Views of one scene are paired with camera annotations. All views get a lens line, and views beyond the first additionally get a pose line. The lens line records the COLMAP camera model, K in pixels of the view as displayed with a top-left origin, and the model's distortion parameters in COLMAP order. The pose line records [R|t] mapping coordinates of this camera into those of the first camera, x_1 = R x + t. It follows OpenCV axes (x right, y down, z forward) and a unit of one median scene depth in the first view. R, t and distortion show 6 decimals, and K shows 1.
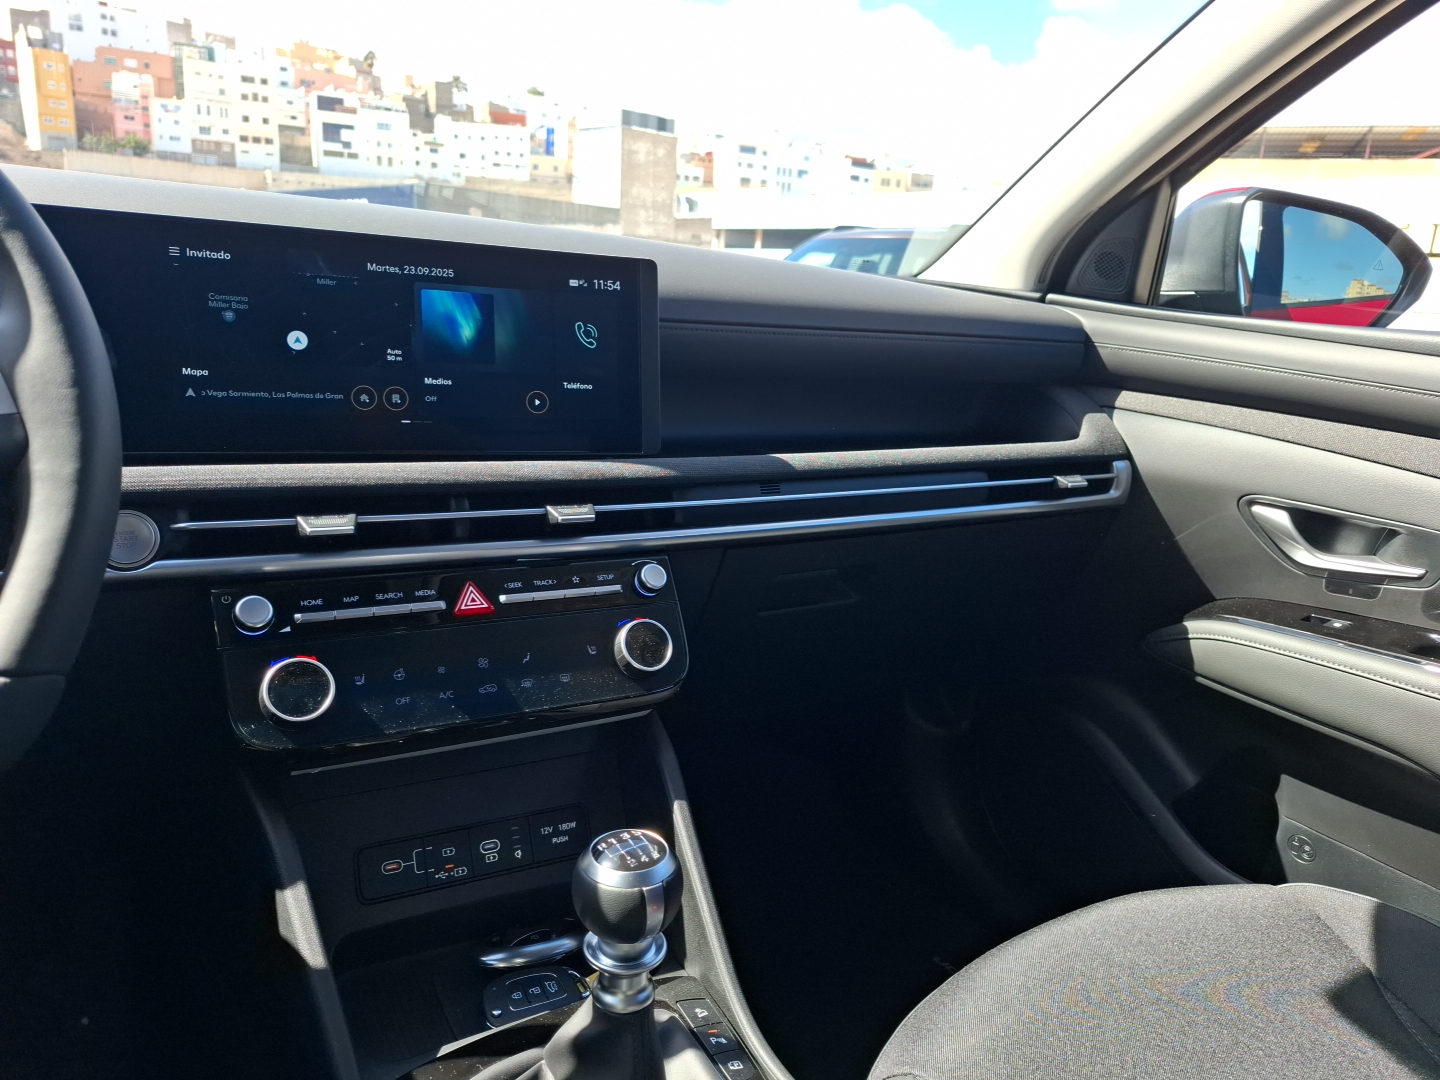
lens RADIAL K [[1008.2, 0, 734.4], [0, 1008.2, 541.4], [0, 0, 1]] dist [0.088462, -0.133801]
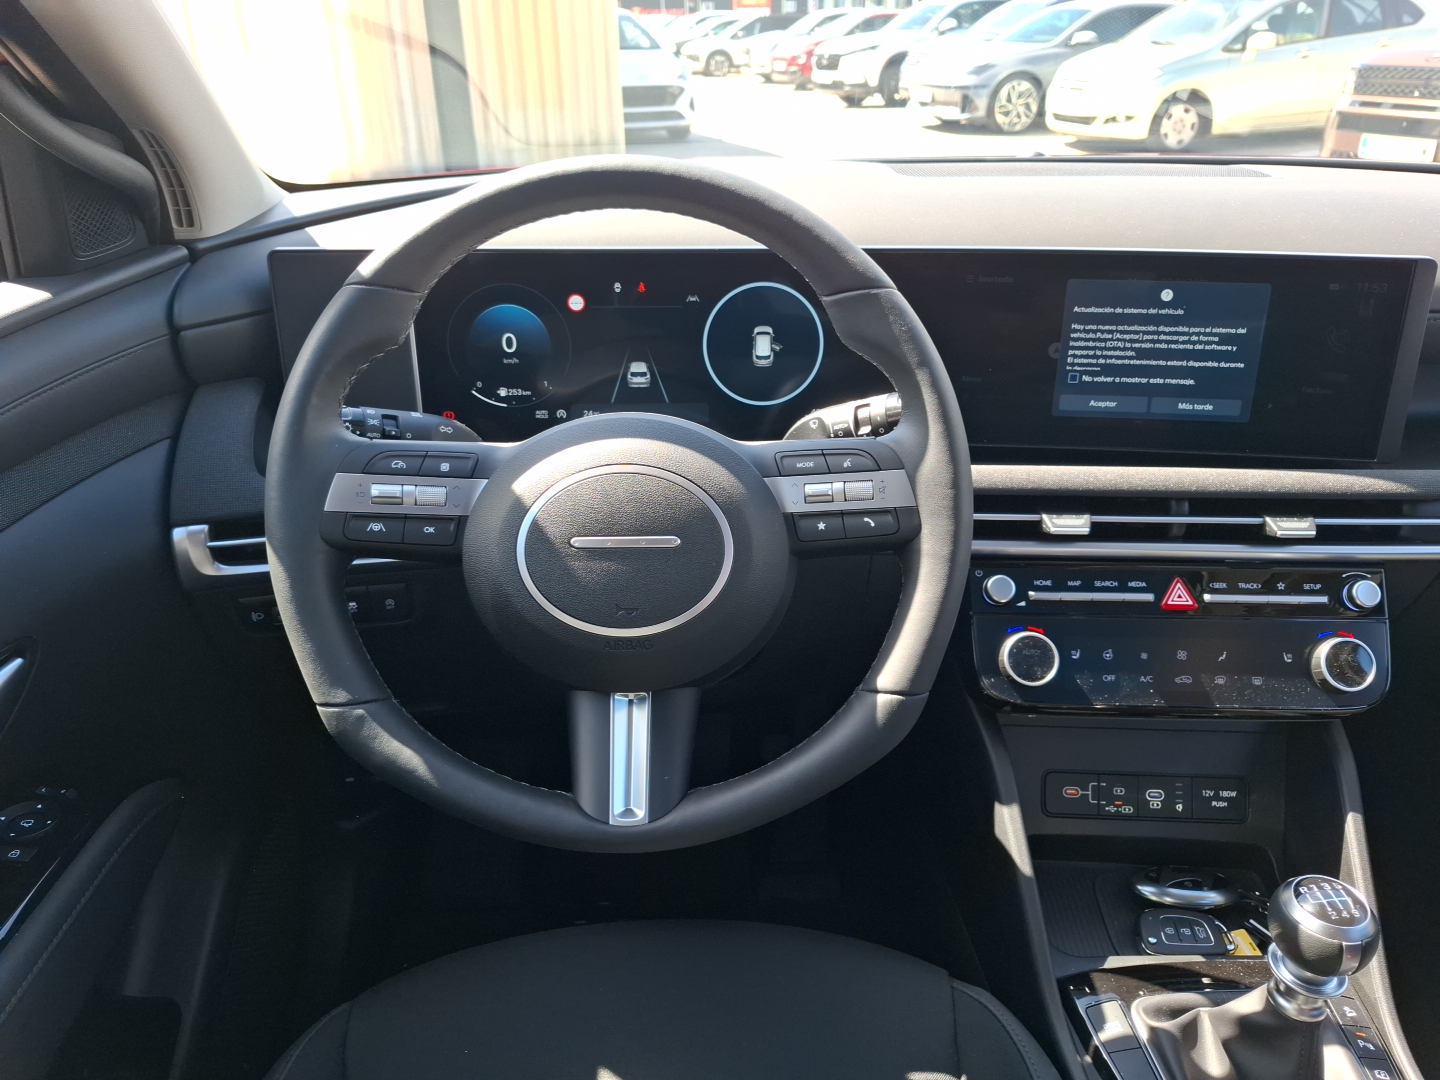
lens RADIAL K [[1008.2, 0, 734.4], [0, 1008.2, 541.4], [0, 0, 1]] dist [0.088462, -0.133801]
pose [[0.846290, 0.175243, -0.503073, -0.119498], [-0.067236, 0.971930, 0.225459, -0.219928], [0.528462, -0.156979, 0.834318, -0.177484]]
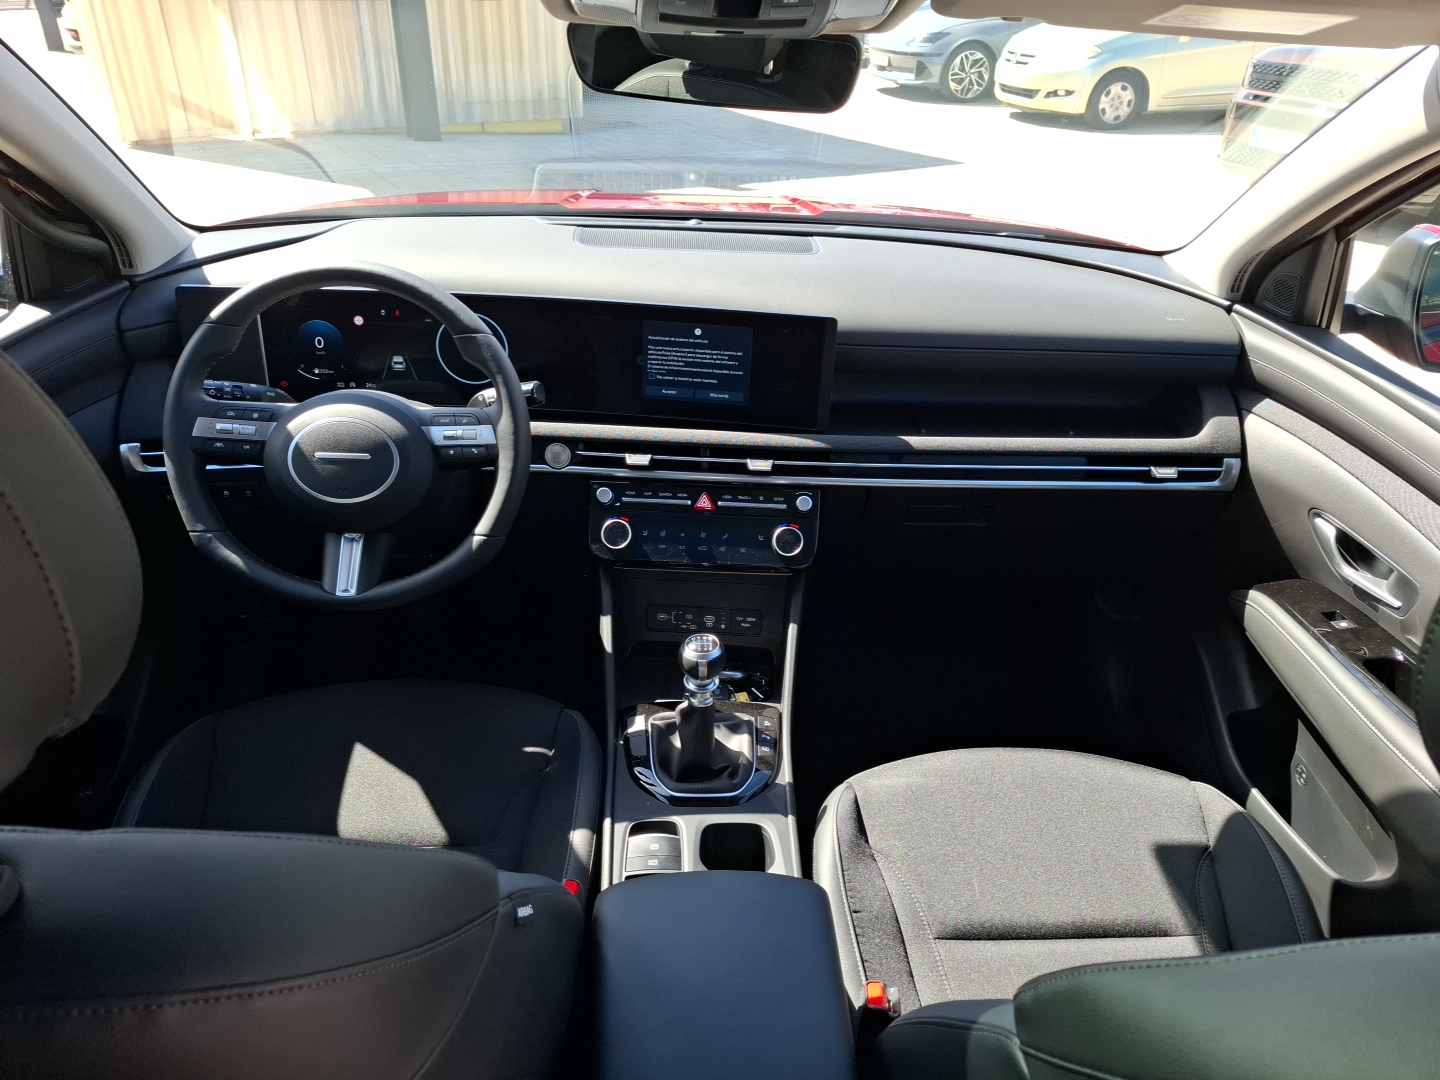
lens RADIAL K [[983.8, 0, 737.1], [0, 983.8, 542.9], [0, 0, 1]] dist [0.089864, -0.125861]
pose [[0.857225, 0.226980, -0.462218, 0.705472], [-0.104639, 0.955666, 0.275233, -0.403442], [0.504198, -0.187570, 0.842972, -0.604409]]
